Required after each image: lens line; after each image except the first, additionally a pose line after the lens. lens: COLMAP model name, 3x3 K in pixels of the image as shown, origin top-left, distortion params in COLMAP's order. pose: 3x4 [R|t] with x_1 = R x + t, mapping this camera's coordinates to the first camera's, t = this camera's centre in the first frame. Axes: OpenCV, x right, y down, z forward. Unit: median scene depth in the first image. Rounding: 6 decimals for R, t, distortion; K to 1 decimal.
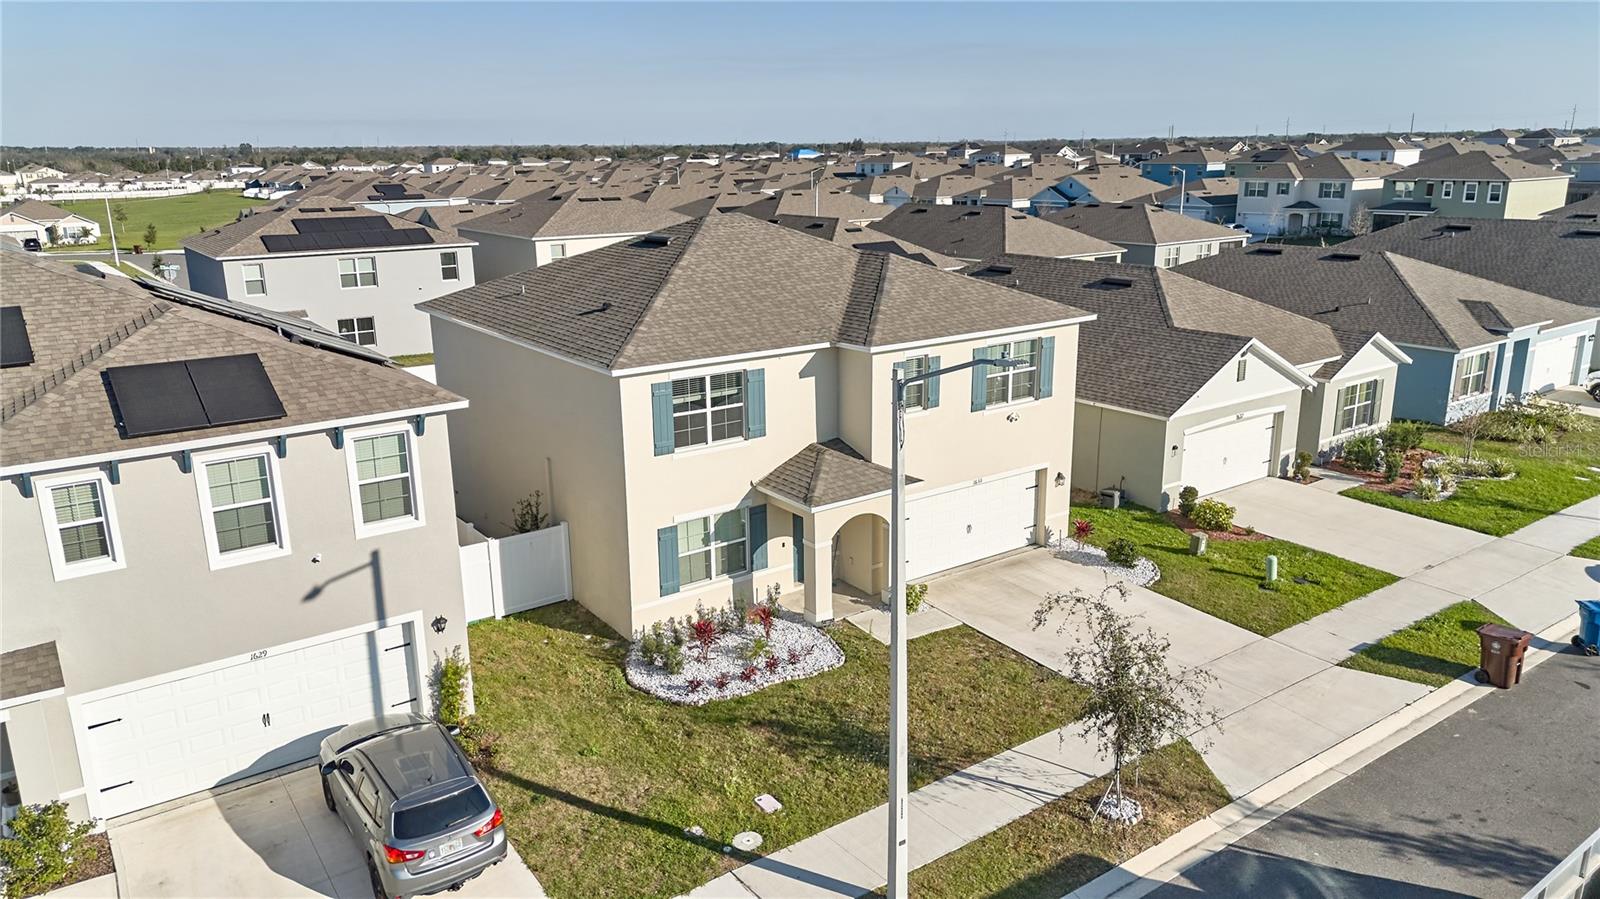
lens RADIAL K [[1122.2, 0, 800.0], [0, 1122.2, 449.5], [0, 0, 1]] dist [0.088792, -0.090469]
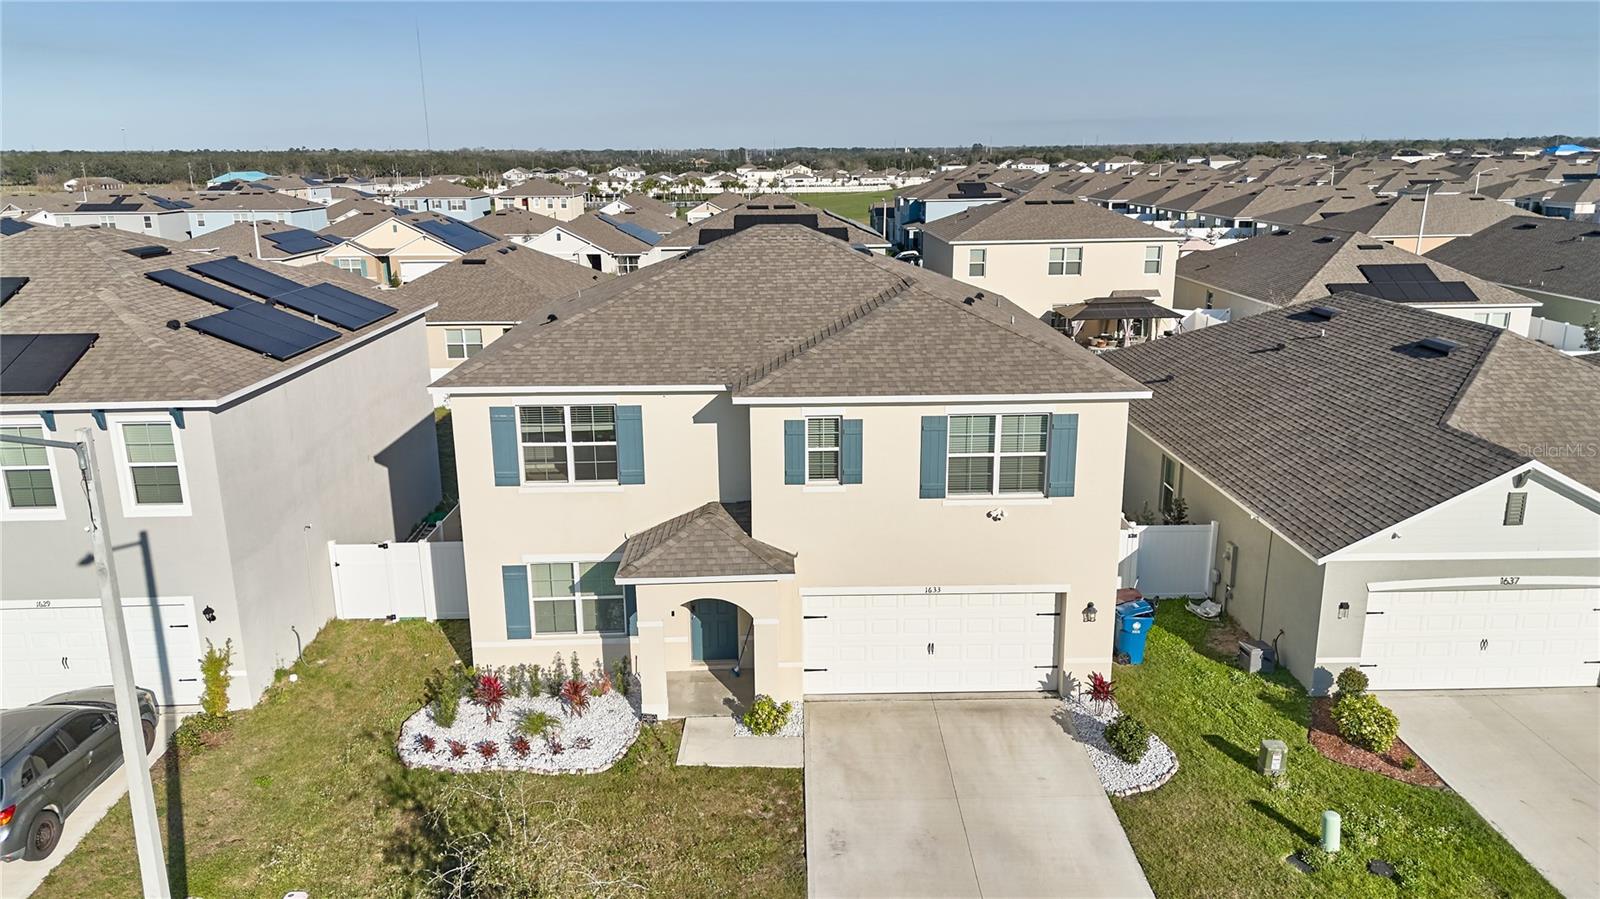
lens RADIAL K [[1128.6, 0, 800.0], [0, 1128.6, 449.5], [0, 0, 1]] dist [0.041697, -0.000574]
pose [[0.826397, 0.149353, -0.542919, 0.530142], [-0.148625, 0.987845, 0.045521, -0.094901], [0.543119, 0.043073, 0.838550, 0.340550]]
